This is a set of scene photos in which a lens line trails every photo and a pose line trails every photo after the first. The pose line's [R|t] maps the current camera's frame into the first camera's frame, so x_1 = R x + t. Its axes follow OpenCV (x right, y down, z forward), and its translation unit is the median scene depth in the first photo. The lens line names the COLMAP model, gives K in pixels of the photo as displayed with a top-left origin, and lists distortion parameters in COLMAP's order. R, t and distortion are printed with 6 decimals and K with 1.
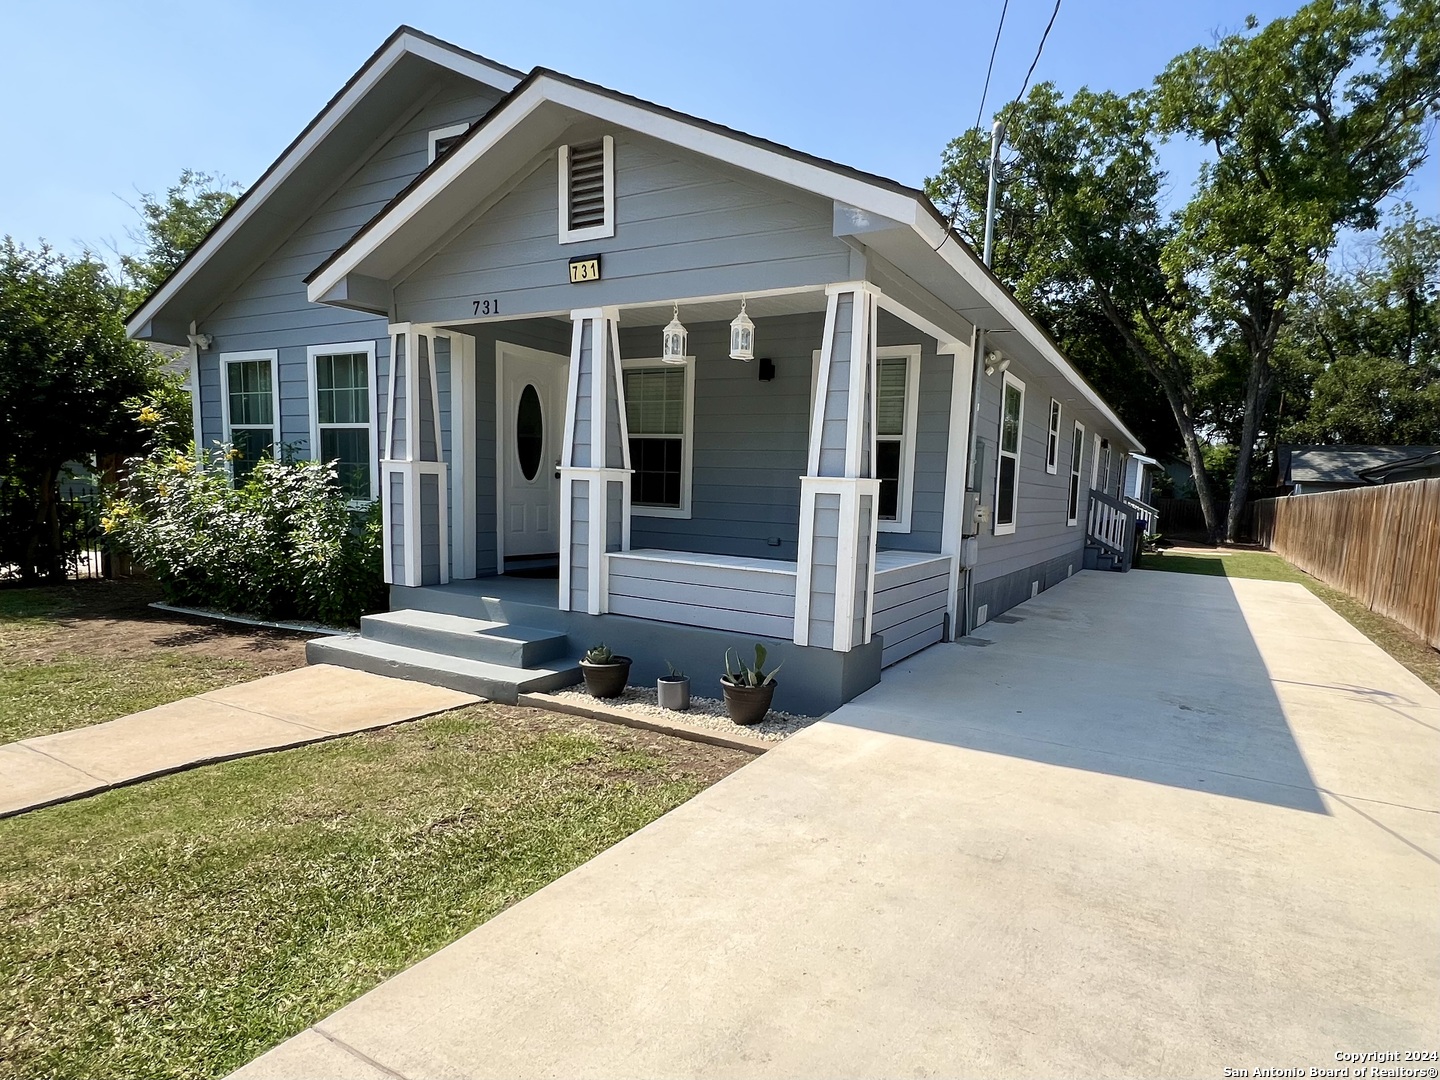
lens RADIAL K [[798.5, 0, 779.5], [0, 798.5, 591.5], [0, 0, 1]] dist [-0.000396, -0.000855]
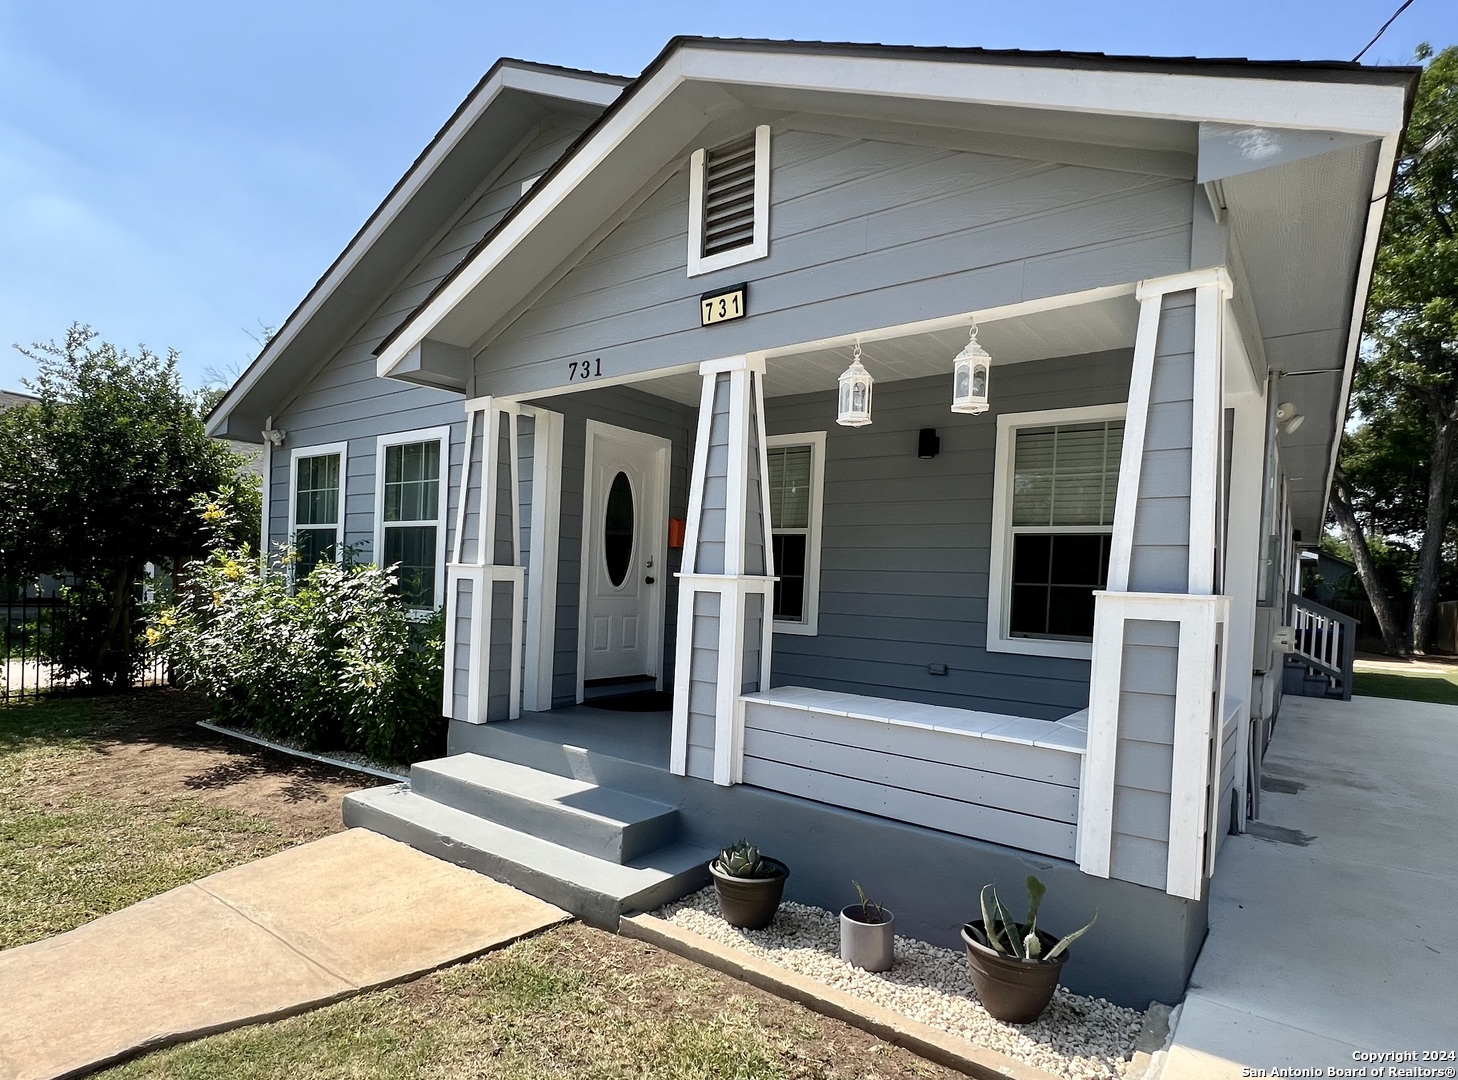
lens RADIAL K [[787.2, 0, 680.5], [0, 787.2, 585.4], [0, 0, 1]] dist [-0.000780, 0.000064]
pose [[0.985085, -0.000014, -0.172068, -0.129920], [-0.021652, 0.992041, -0.124037, -0.049284], [0.170701, 0.125913, 0.977245, 0.264528]]
